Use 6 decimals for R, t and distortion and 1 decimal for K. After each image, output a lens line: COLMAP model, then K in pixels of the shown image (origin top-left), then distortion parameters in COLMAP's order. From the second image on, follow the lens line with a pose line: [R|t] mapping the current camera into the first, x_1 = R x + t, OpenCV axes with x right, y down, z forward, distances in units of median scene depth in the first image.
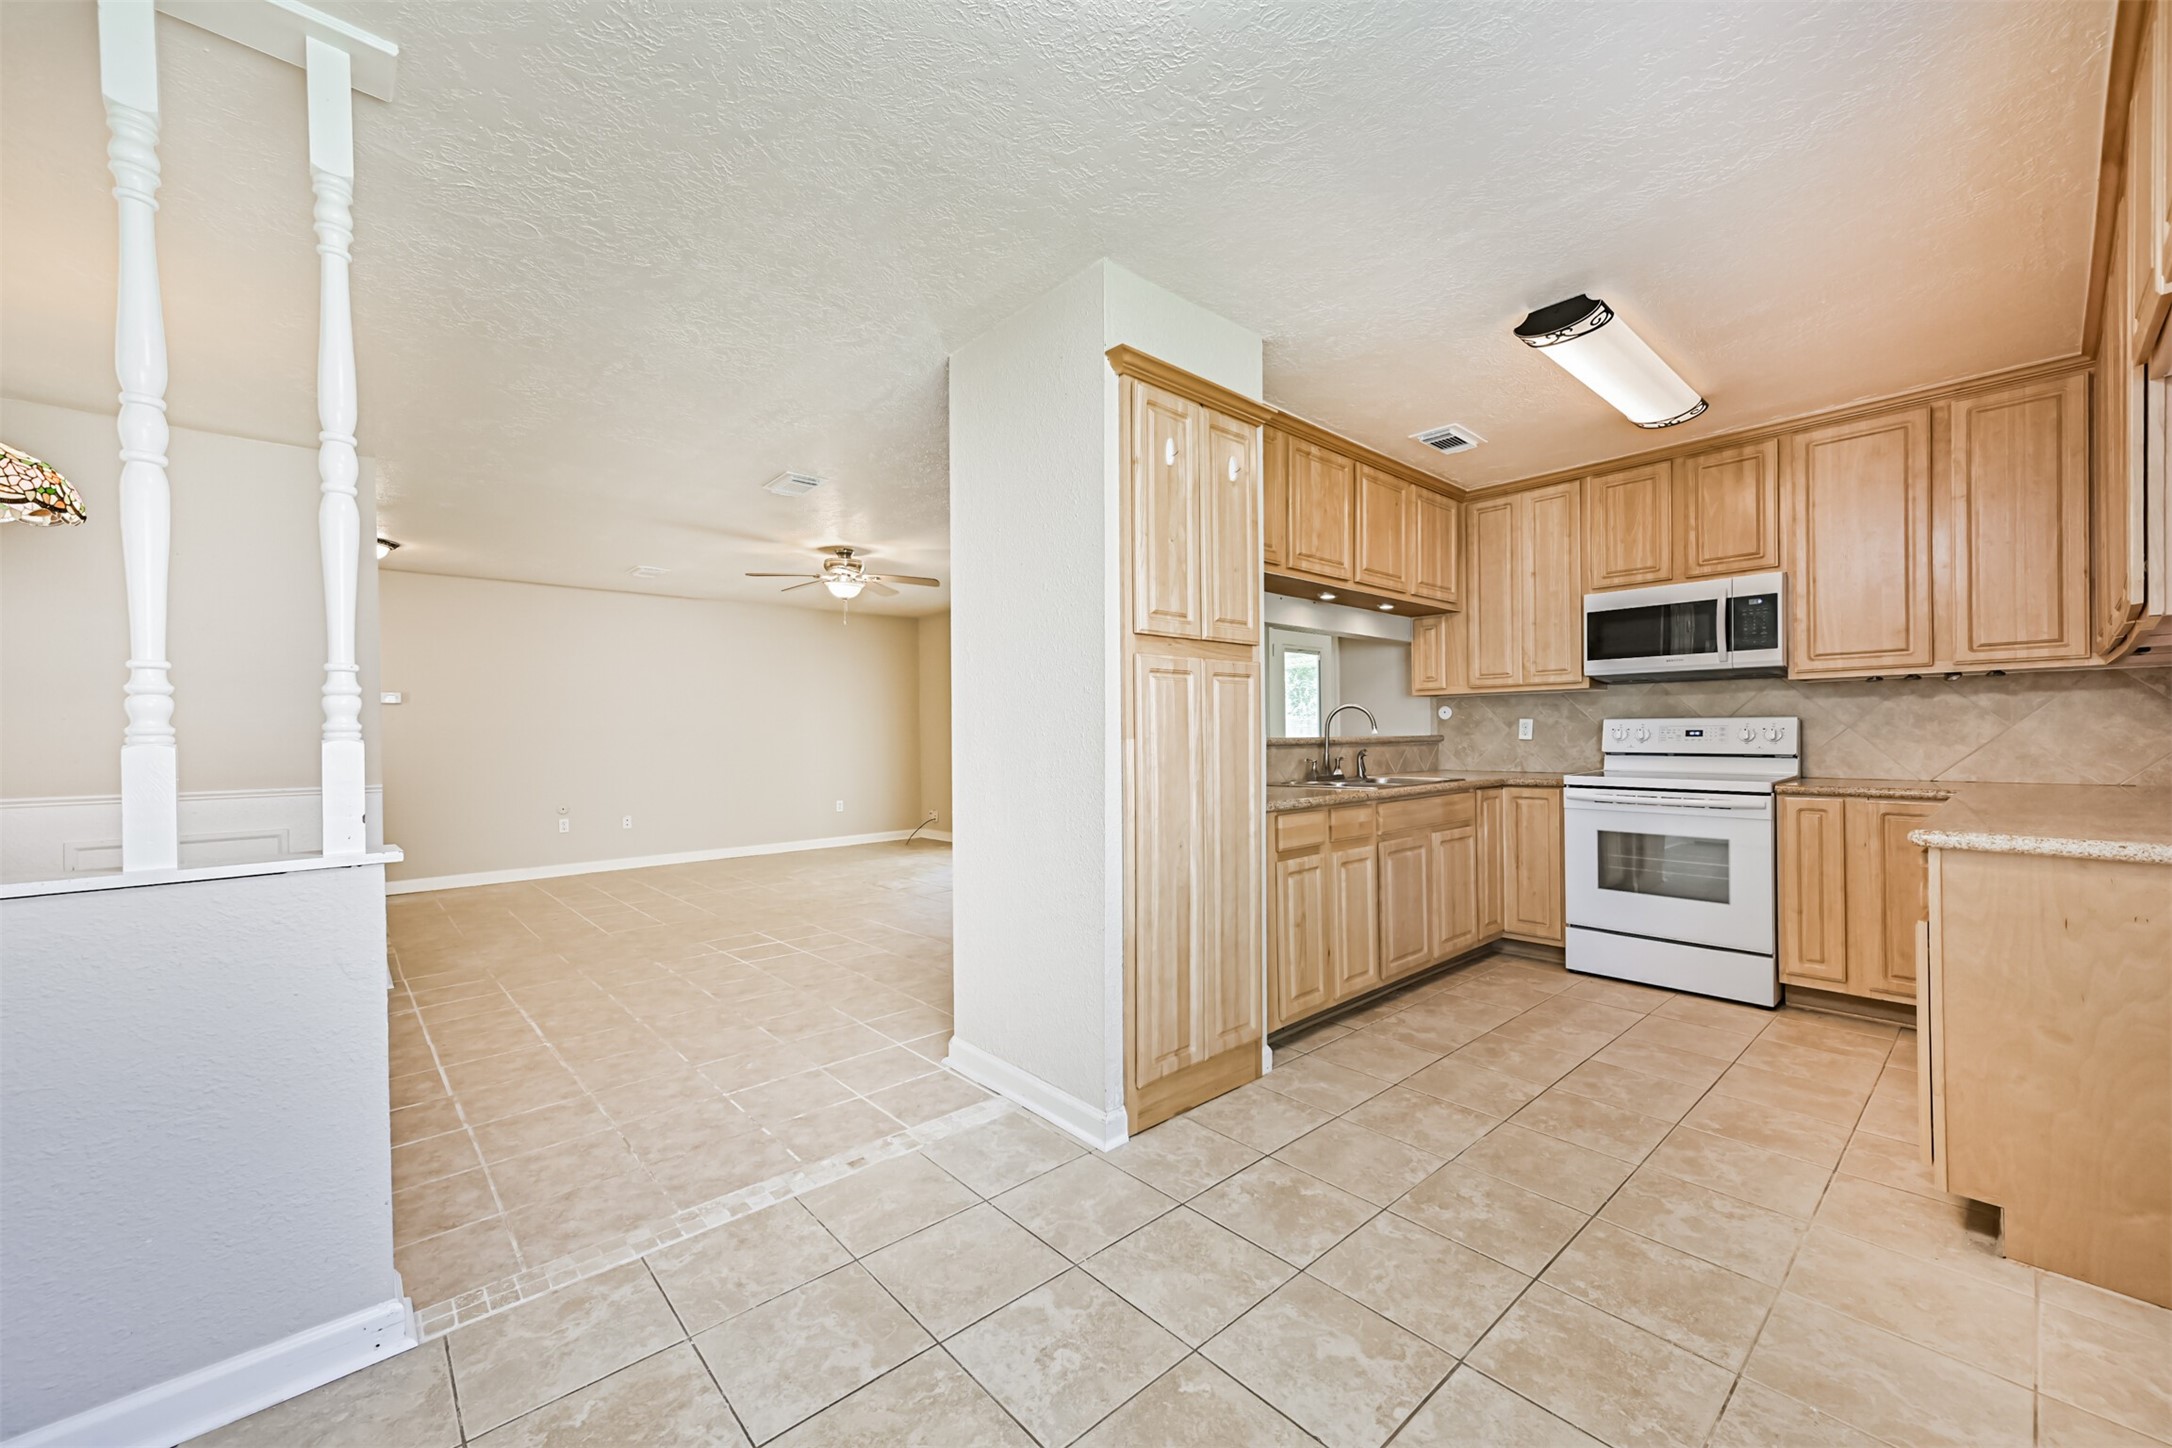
lens RADIAL K [[846.0, 0, 1098.2], [0, 846.0, 735.2], [0, 0, 1]] dist [0.016578, 0.000133]
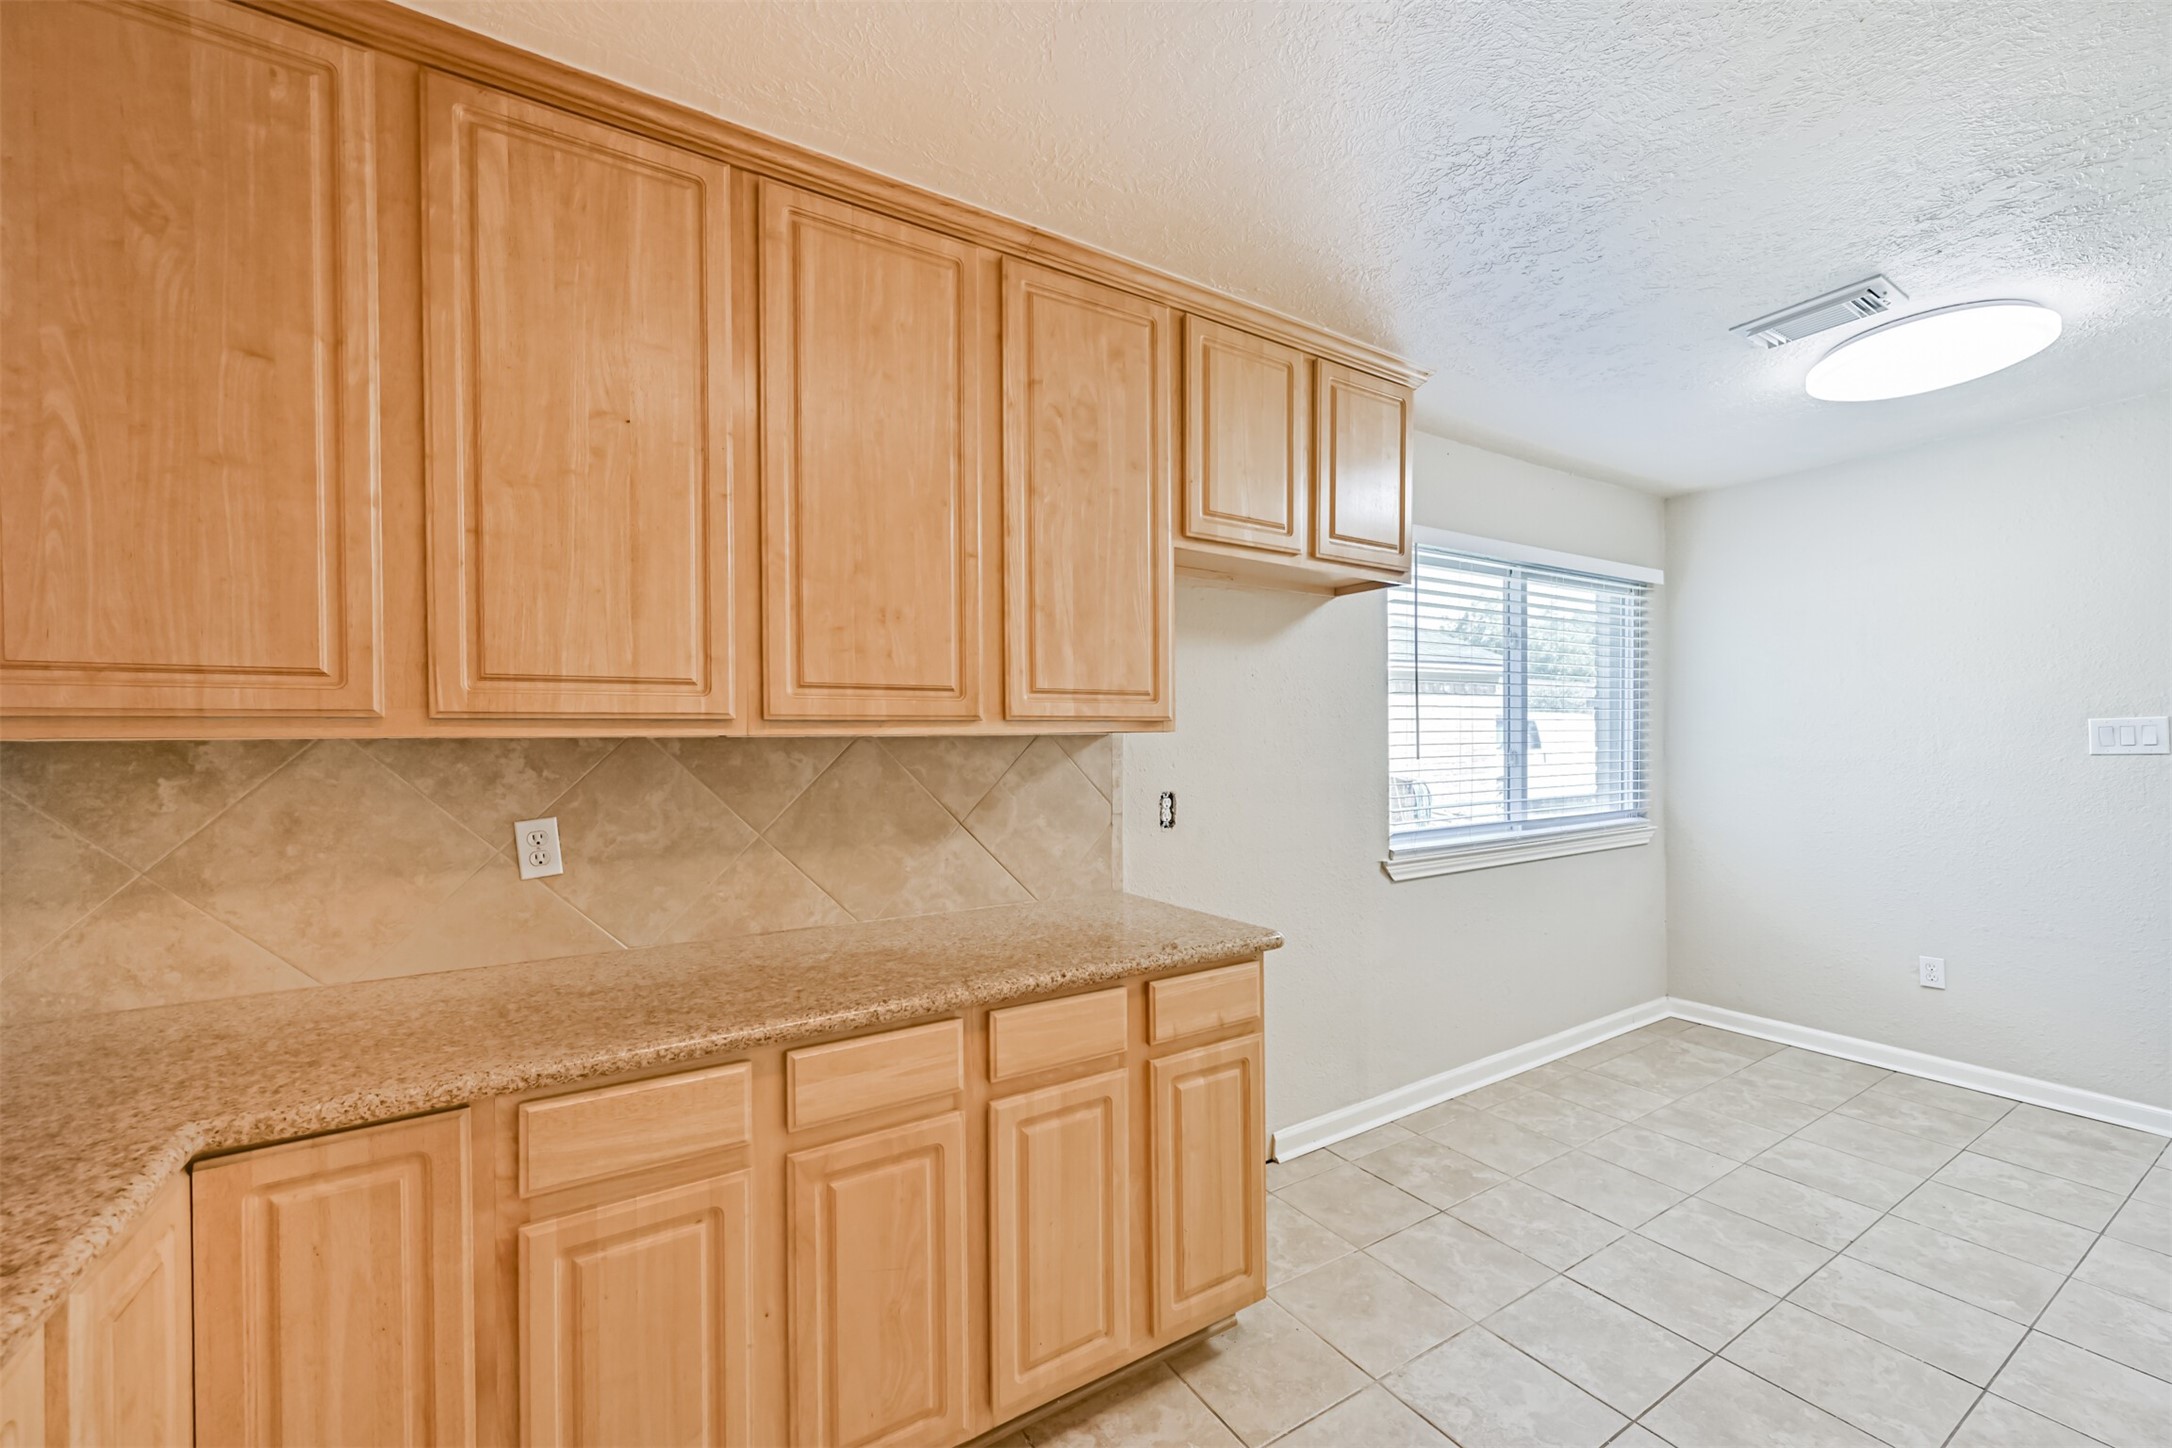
lens RADIAL K [[860.7, 0, 1106.6], [0, 860.7, 742.1], [0, 0, 1]] dist [0.002436, 0.000223]
pose [[-0.985059, 0.017428, 0.171334, 0.516286], [0.018548, 0.999816, 0.004938, -0.061272], [-0.171216, 0.008042, -0.985201, 1.061564]]
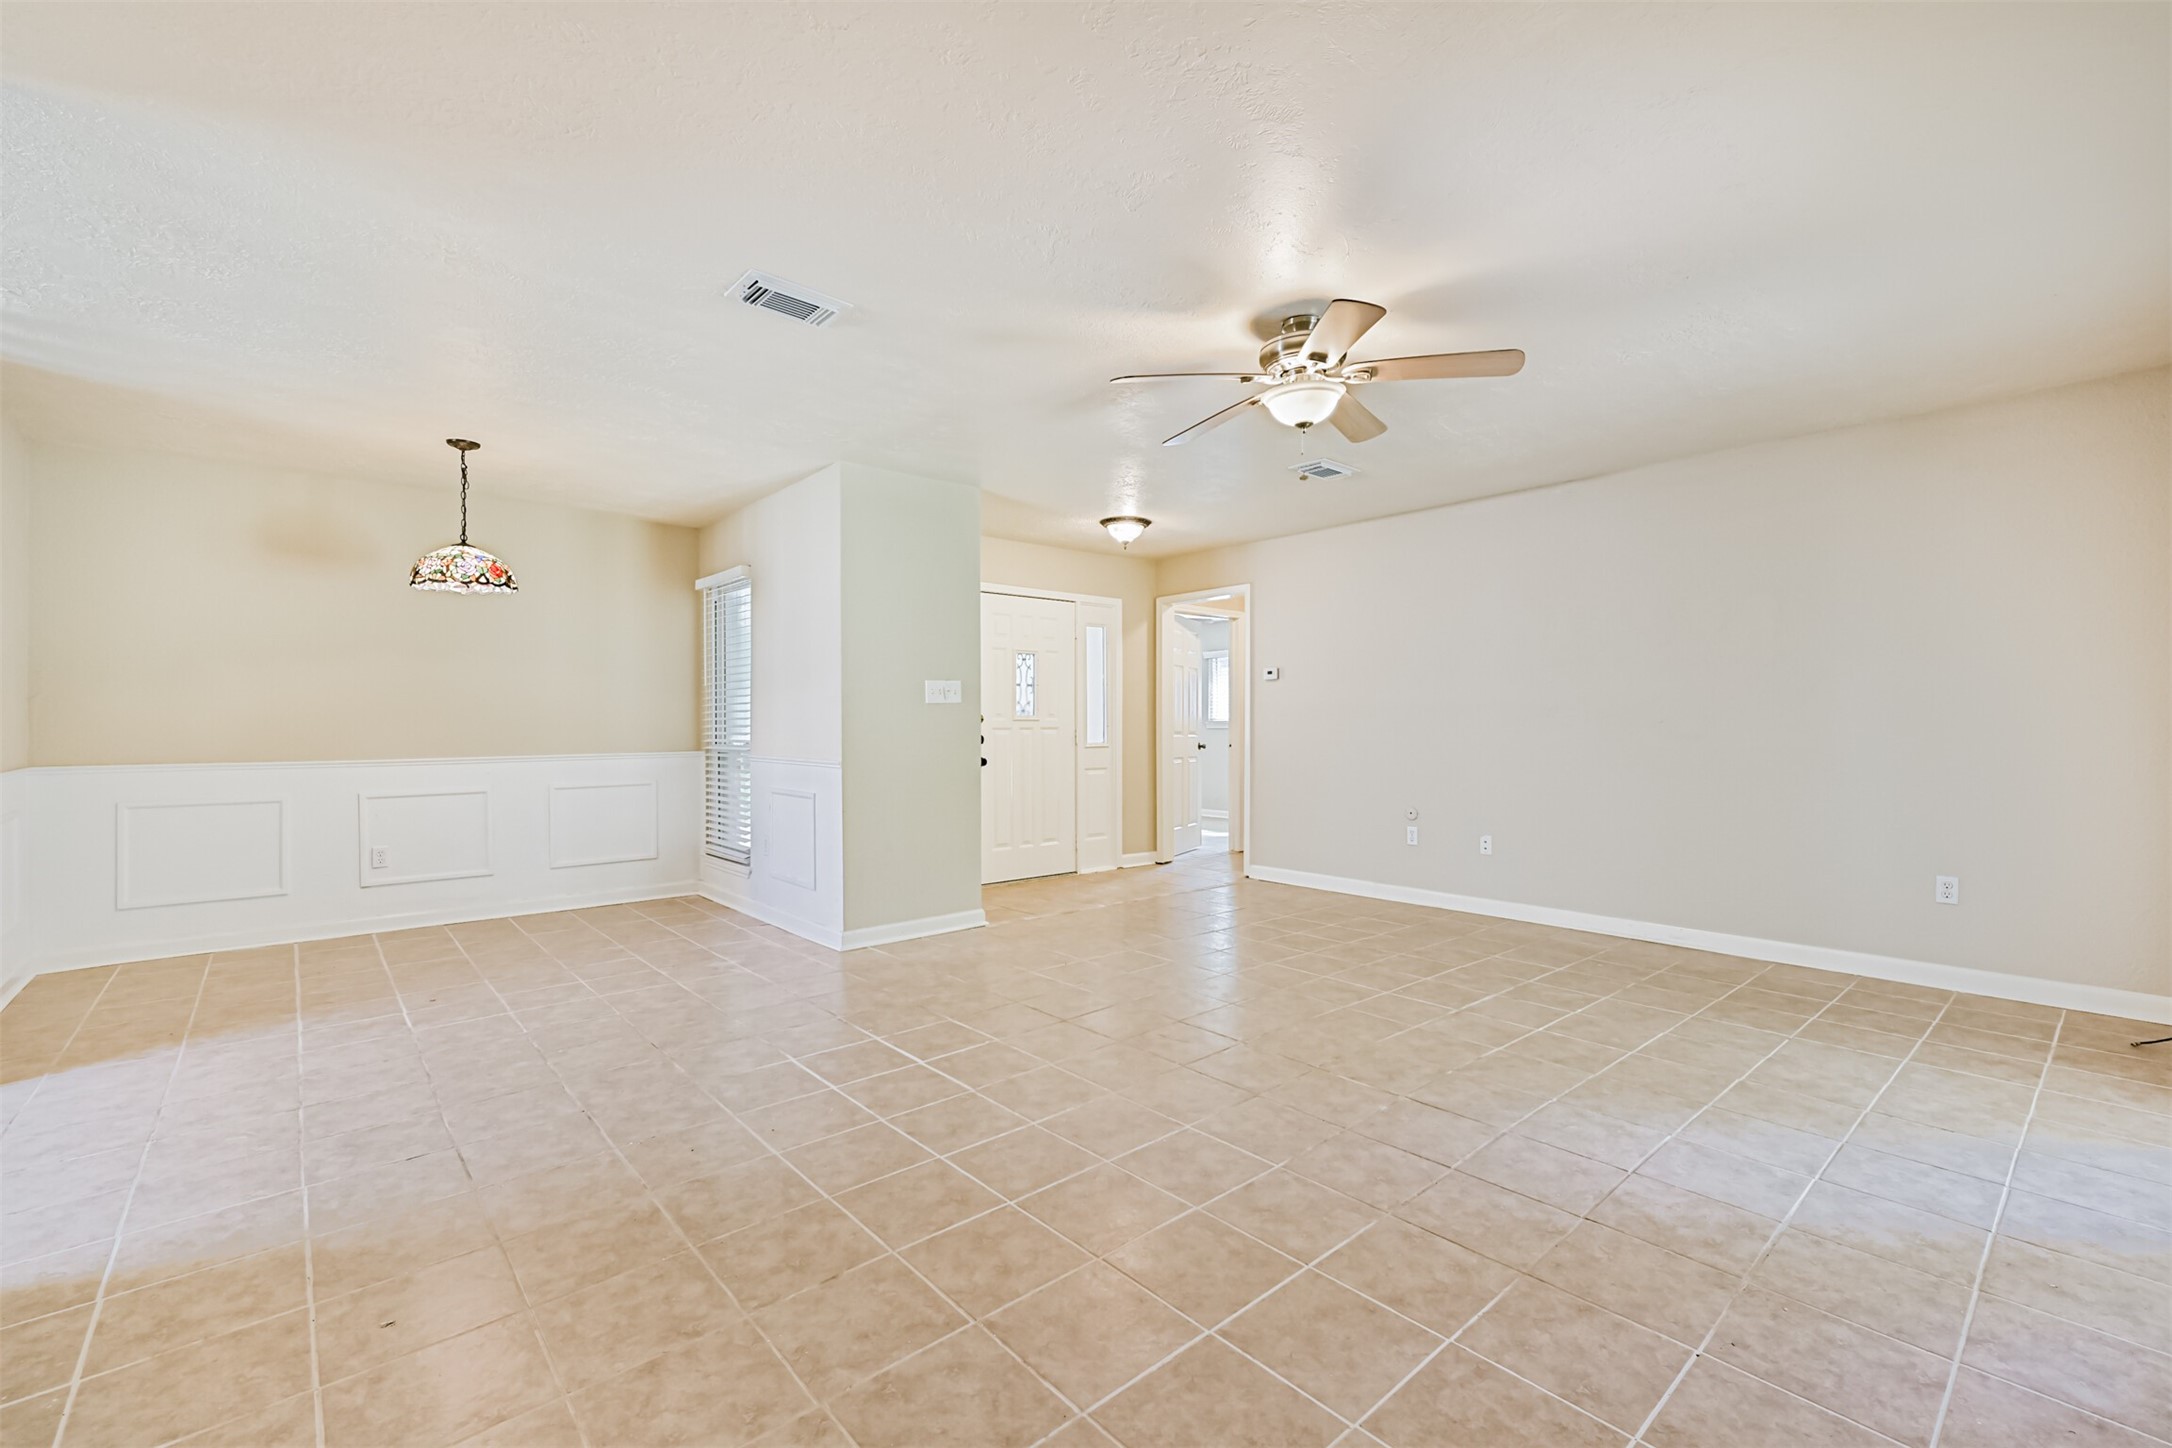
lens RADIAL K [[924.2, 0, 1090.8], [0, 924.2, 726.1], [0, 0, 1]] dist [0.010181, -0.000403]
pose [[-0.024676, 0.017165, -0.999548, 0.352685], [0.002553, 0.999850, 0.017107, -0.006299], [0.999692, -0.002130, -0.024716, 1.474931]]
